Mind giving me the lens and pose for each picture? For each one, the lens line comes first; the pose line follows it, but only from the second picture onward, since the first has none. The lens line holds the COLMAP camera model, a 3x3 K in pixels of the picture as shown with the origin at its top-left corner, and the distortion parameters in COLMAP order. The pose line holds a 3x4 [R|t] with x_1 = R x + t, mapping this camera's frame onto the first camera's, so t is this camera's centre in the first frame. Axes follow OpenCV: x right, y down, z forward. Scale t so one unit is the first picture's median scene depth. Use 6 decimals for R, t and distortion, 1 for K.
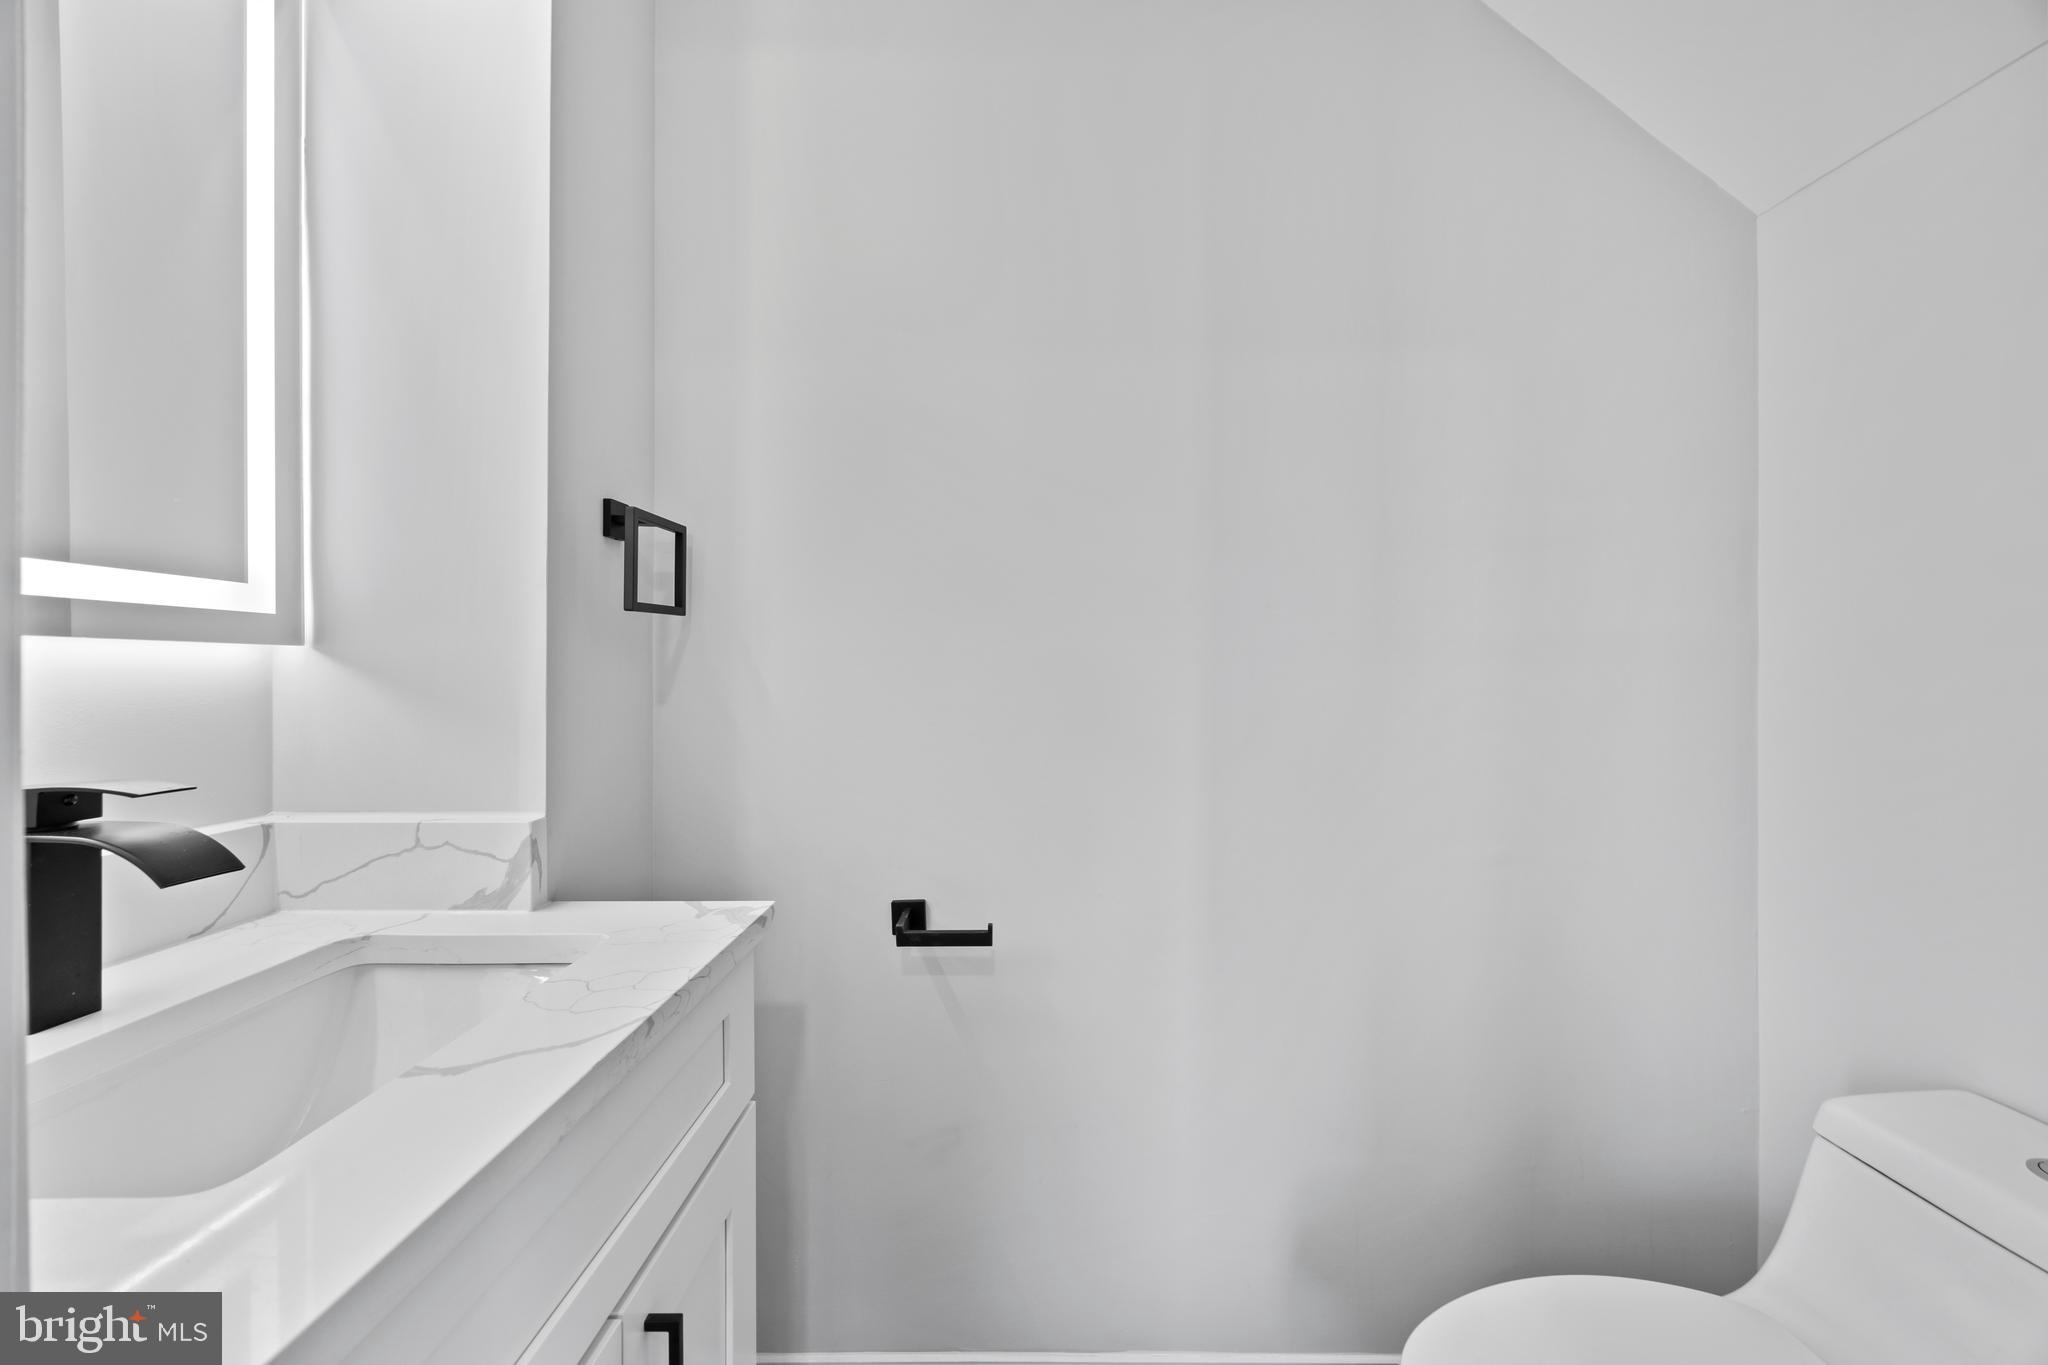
lens RADIAL K [[792.0, 0, 1029.2], [0, 792.0, 672.7], [0, 0, 1]] dist [0.001526, 0.000152]
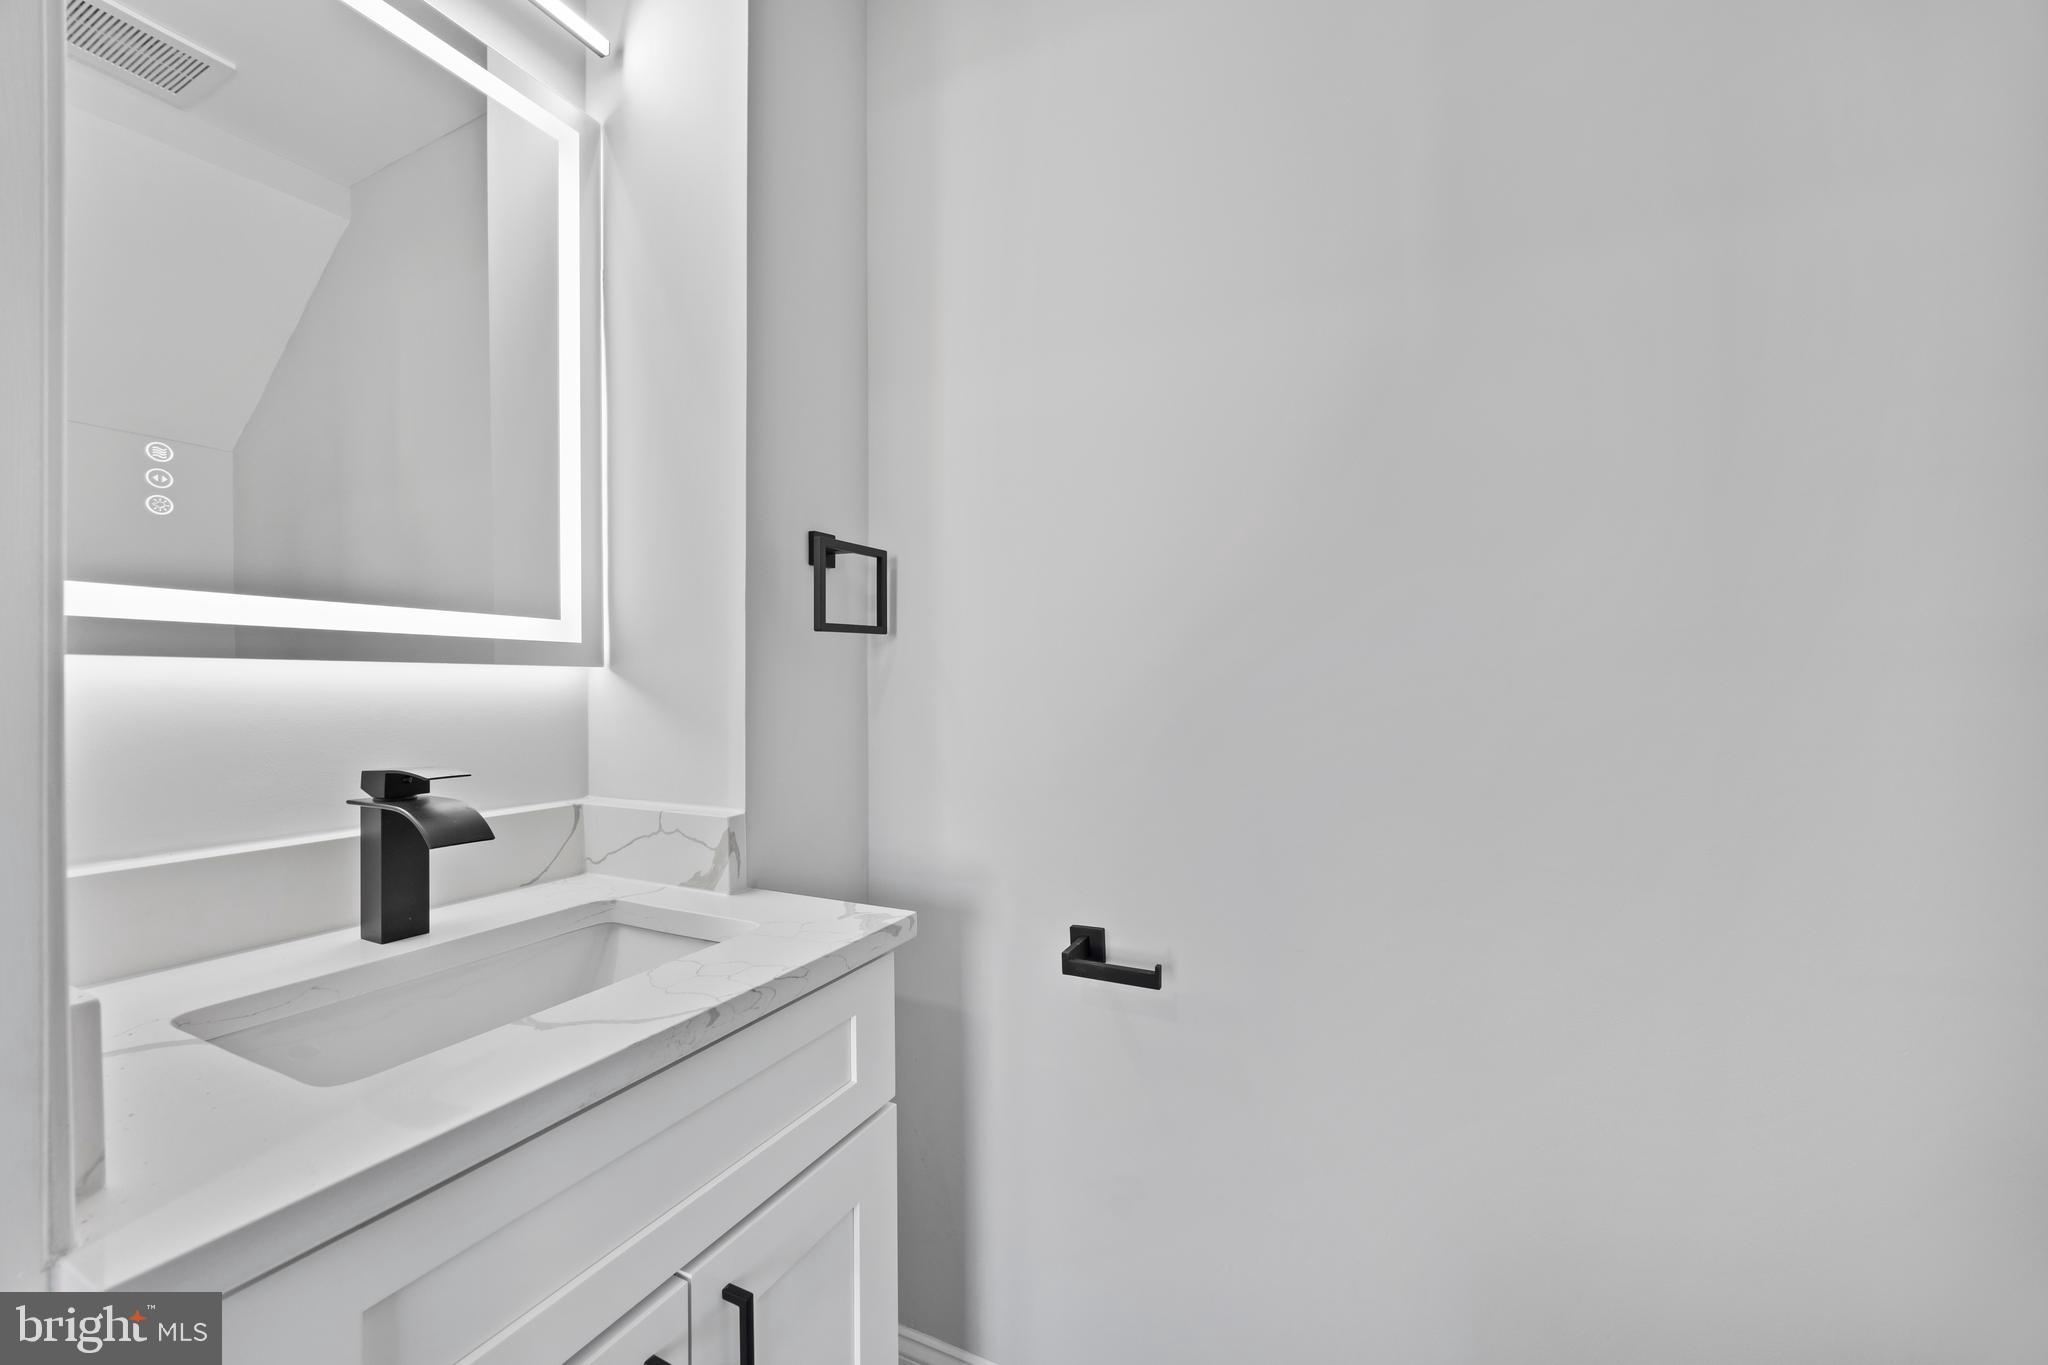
lens RADIAL K [[787.2, 0, 1020.1], [0, 787.2, 690.2], [0, 0, 1]] dist [0.002752, 0.000206]
pose [[0.899291, -0.001548, -0.437348, 0.252274], [0.002936, 0.999993, 0.002498, 0.002102], [0.437341, -0.003531, 0.899289, 0.157221]]
